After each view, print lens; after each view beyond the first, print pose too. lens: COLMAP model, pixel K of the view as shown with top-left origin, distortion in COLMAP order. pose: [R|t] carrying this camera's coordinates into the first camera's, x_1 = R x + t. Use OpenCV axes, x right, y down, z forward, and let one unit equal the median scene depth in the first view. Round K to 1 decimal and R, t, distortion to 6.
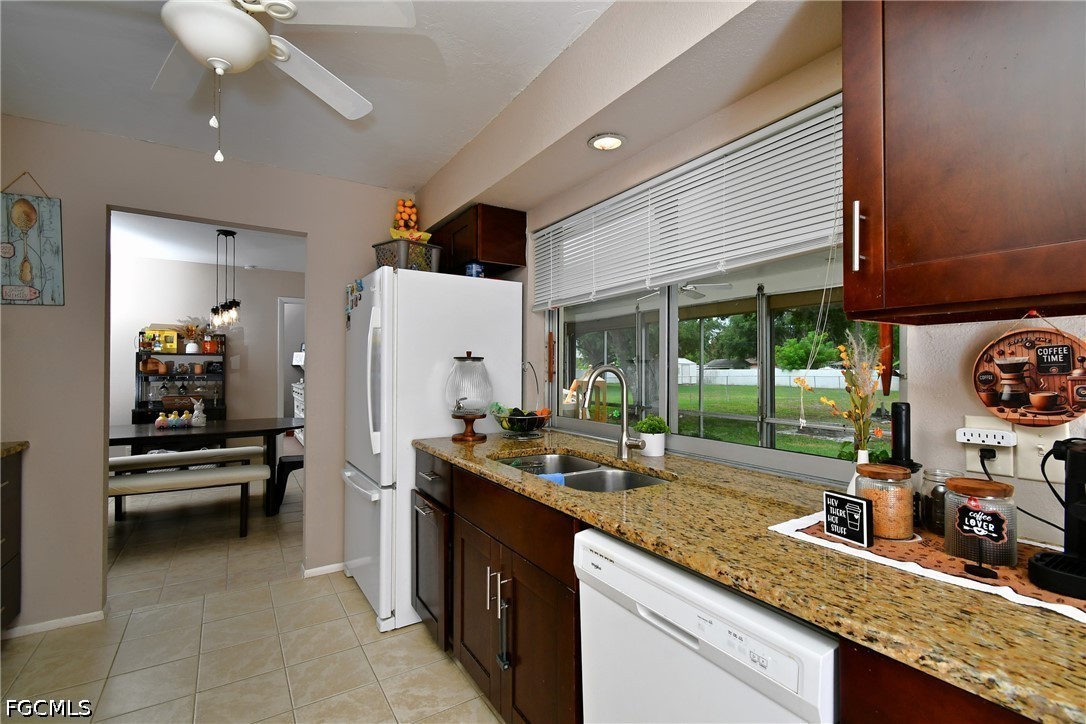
lens RADIAL K [[483.0, 0, 534.0], [0, 483.0, 361.3], [0, 0, 1]] dist [0.000904, -0.000565]
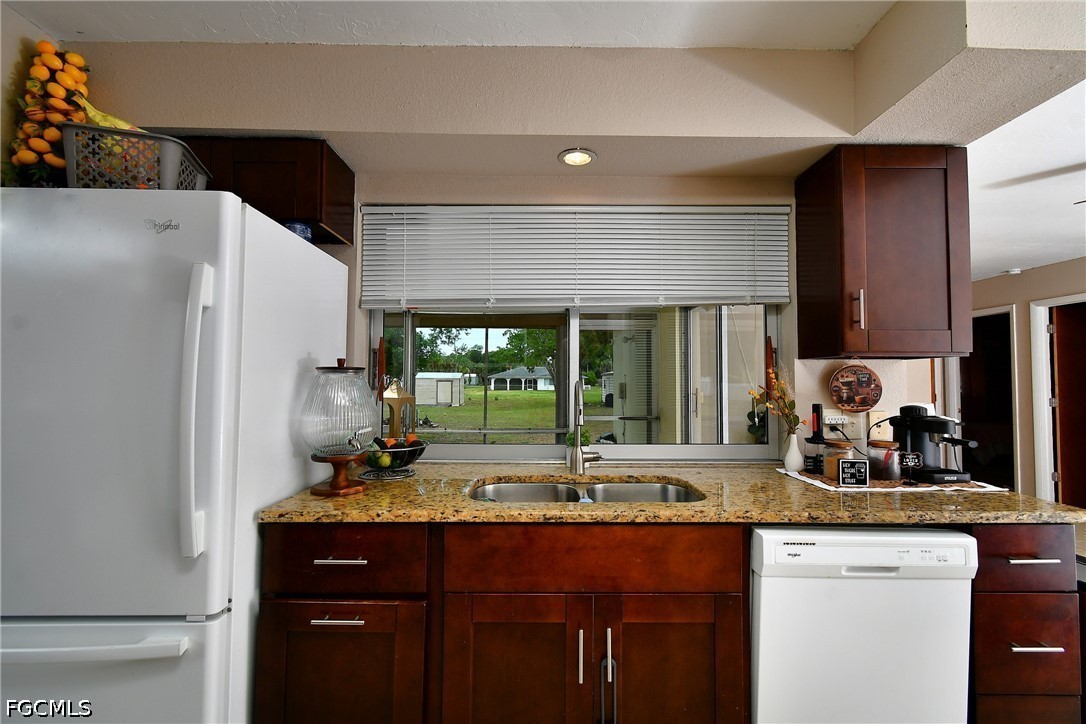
lens RADIAL K [[483.0, 0, 534.0], [0, 483.0, 361.3], [0, 0, 1]] dist [0.000904, -0.000565]
pose [[0.527570, 0.034112, 0.848826, -1.364989], [-0.014185, 0.999408, -0.031346, 0.001746], [-0.849393, 0.004496, 0.527742, 1.030733]]
